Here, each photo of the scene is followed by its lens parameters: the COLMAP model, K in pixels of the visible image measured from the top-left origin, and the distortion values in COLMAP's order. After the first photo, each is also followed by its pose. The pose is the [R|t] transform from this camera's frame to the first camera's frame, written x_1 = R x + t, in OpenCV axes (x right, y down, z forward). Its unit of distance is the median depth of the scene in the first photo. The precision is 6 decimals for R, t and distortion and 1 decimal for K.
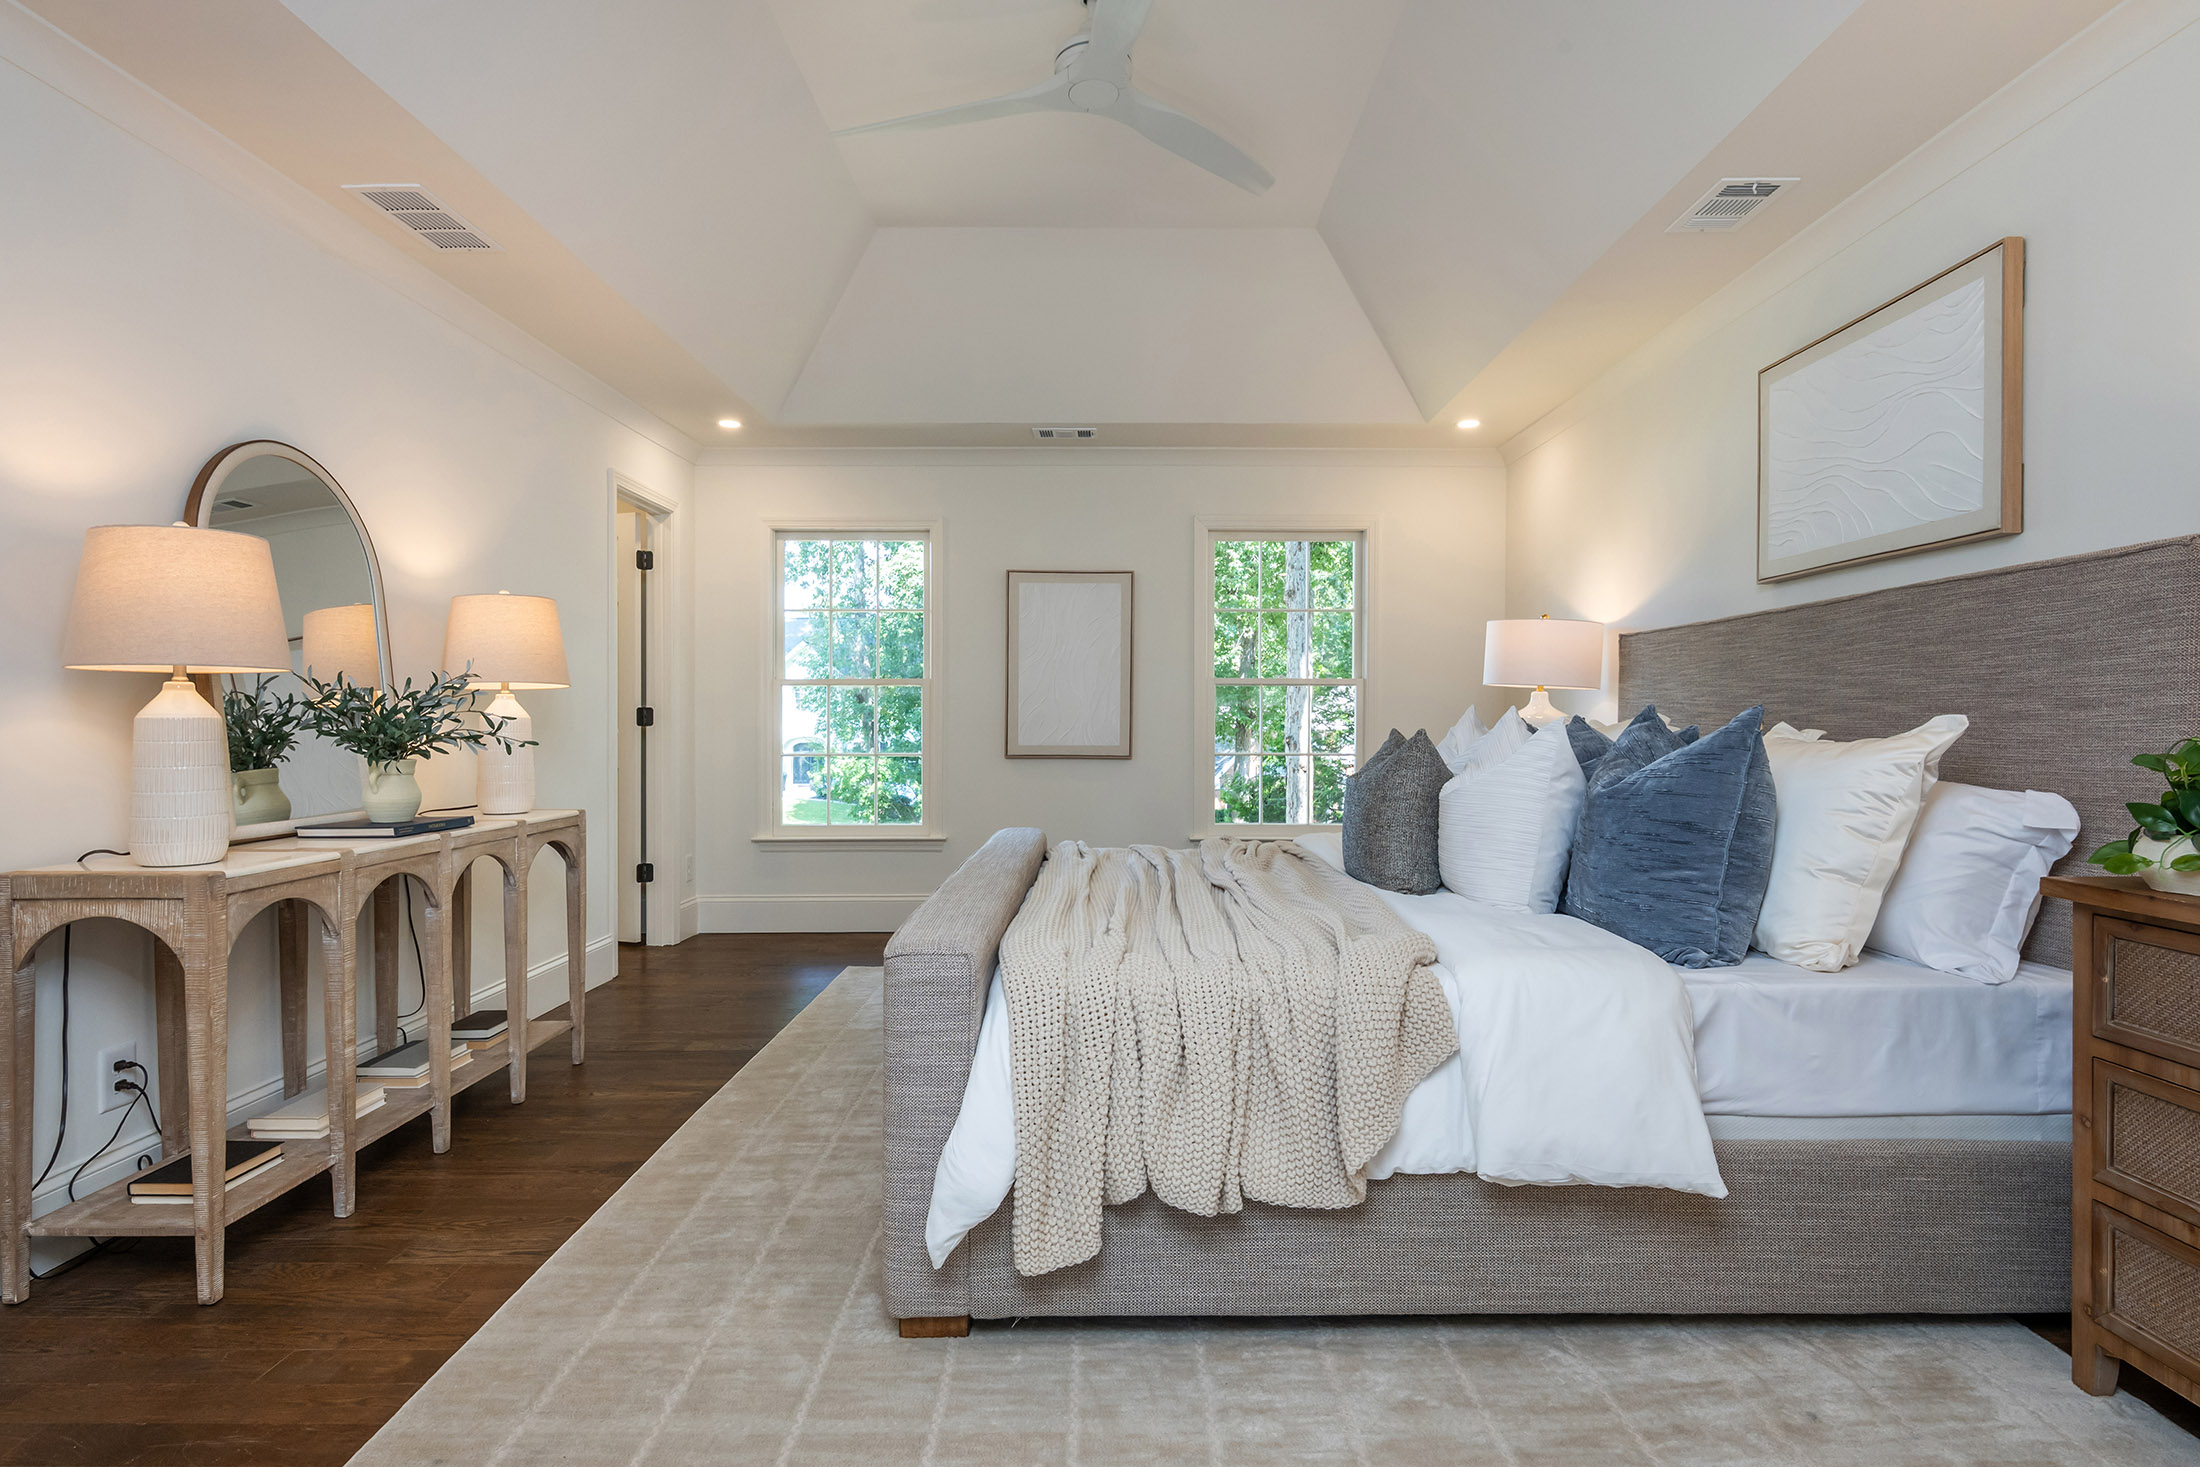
lens RADIAL K [[1062.4, 0, 1084.6], [0, 1062.4, 727.1], [0, 0, 1]] dist [0.006227, -0.003839]
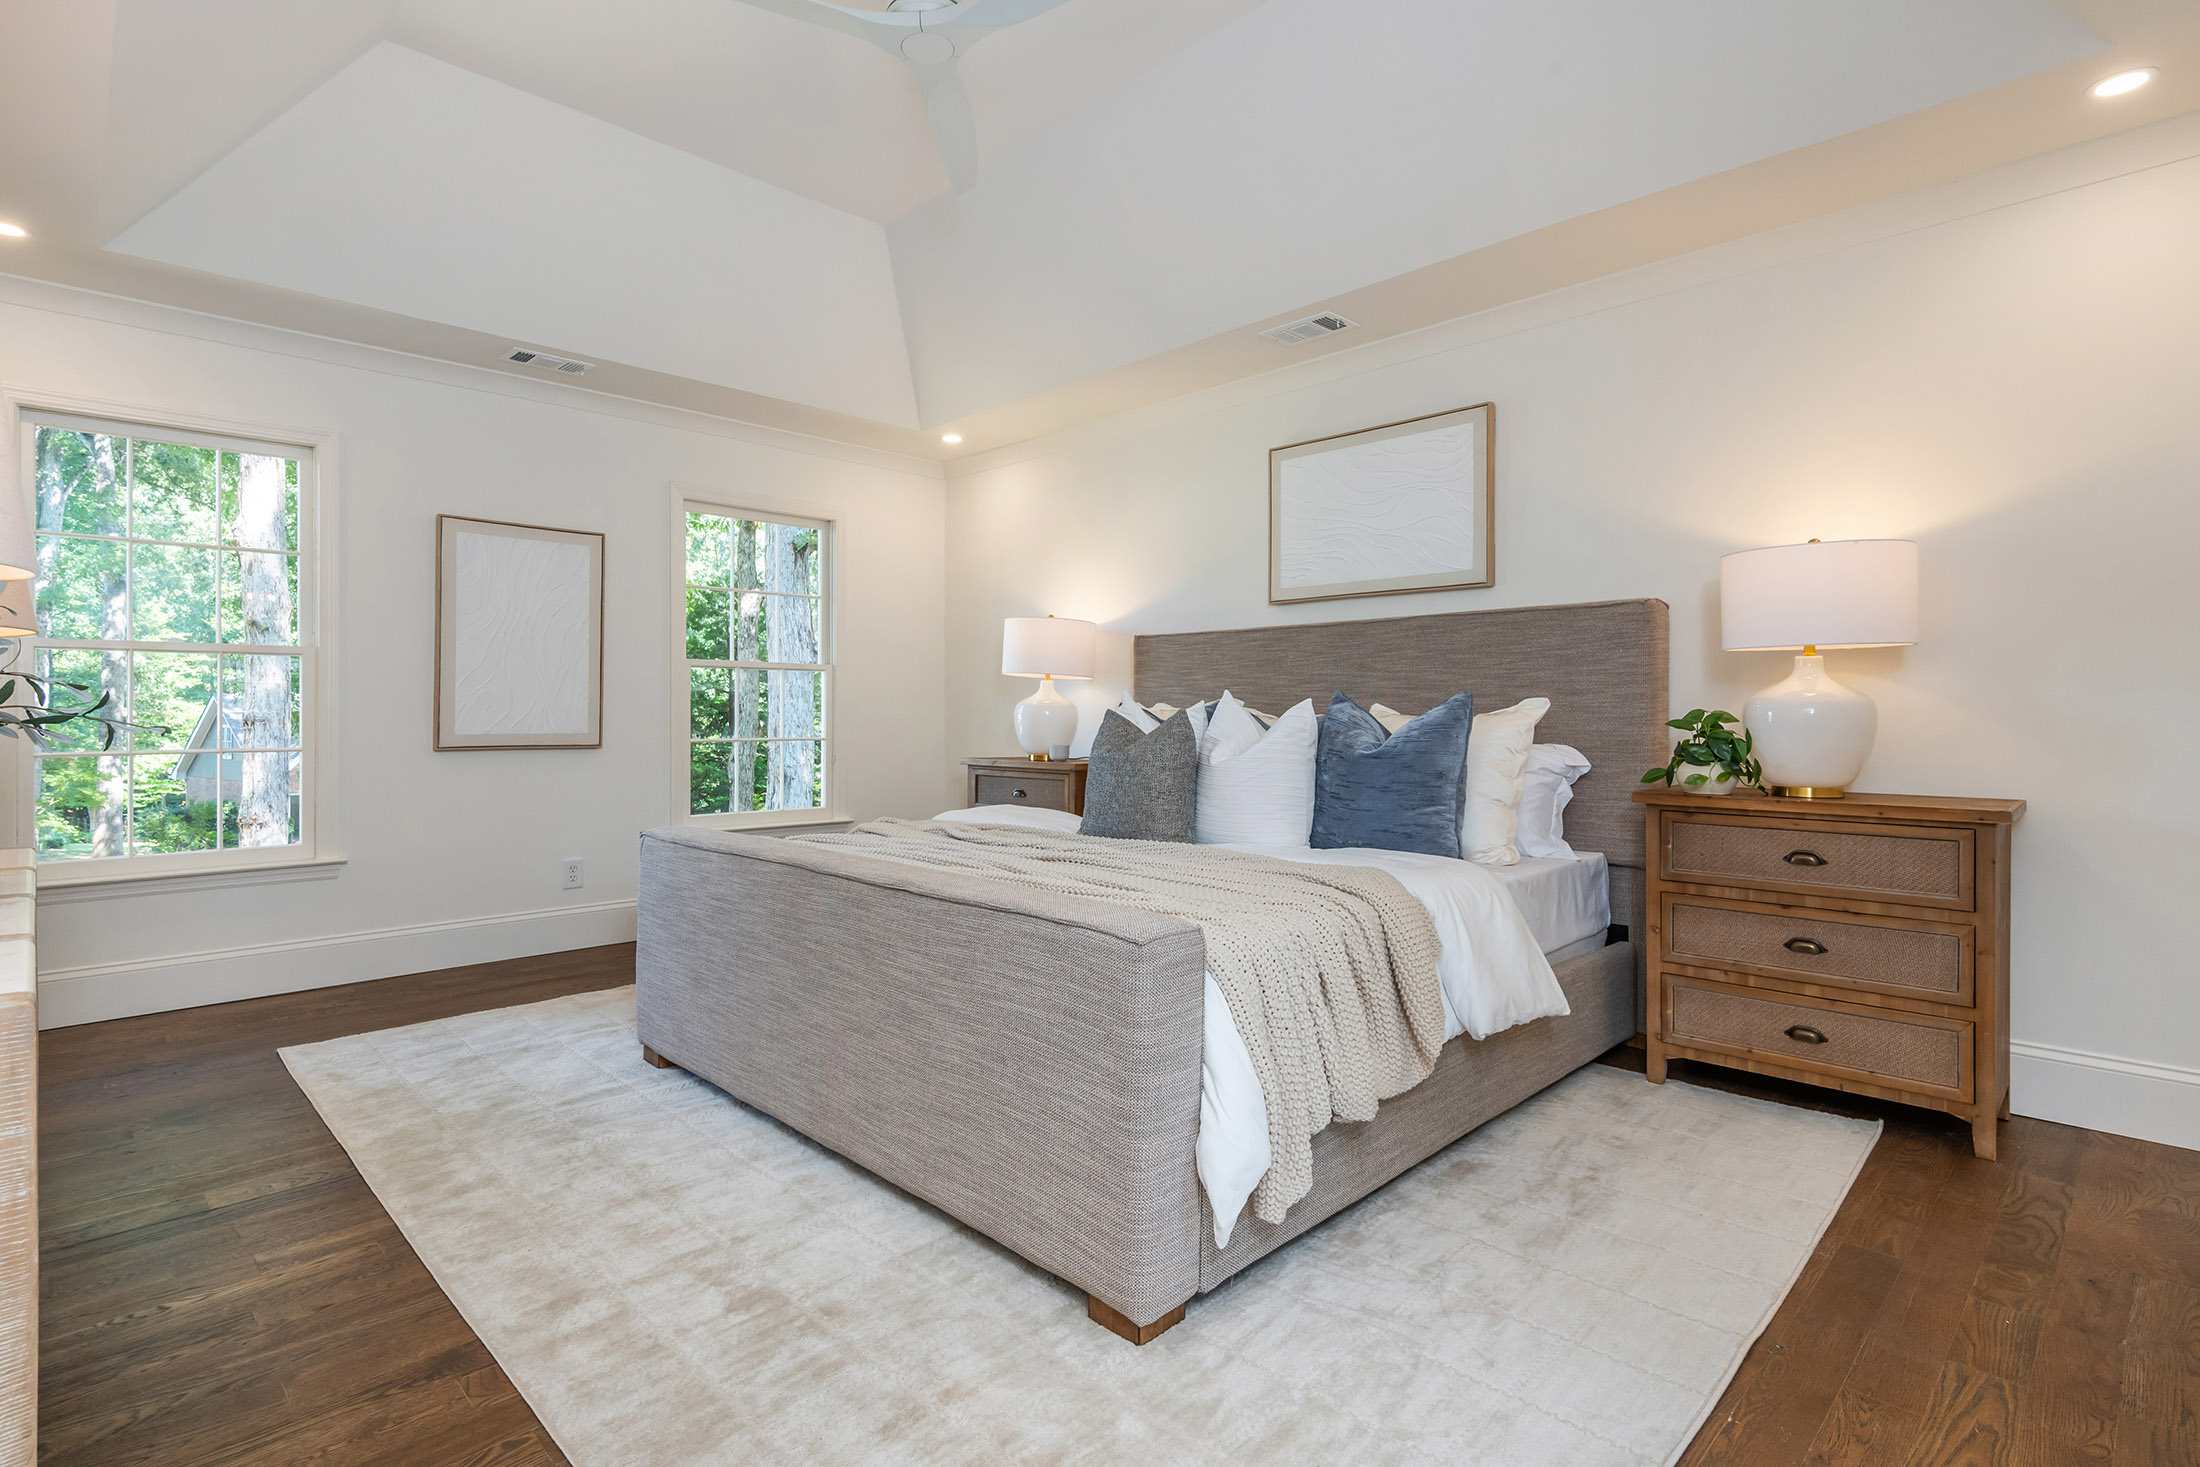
lens RADIAL K [[1062.4, 0, 983.0], [0, 1062.4, 717.2], [0, 0, 1]] dist [0.006227, -0.003839]
pose [[0.733068, -0.001761, 0.680154, -0.764677], [0.002842, 0.999996, -0.000474, 0.013724], [-0.680150, 0.002281, 0.733070, 0.337025]]
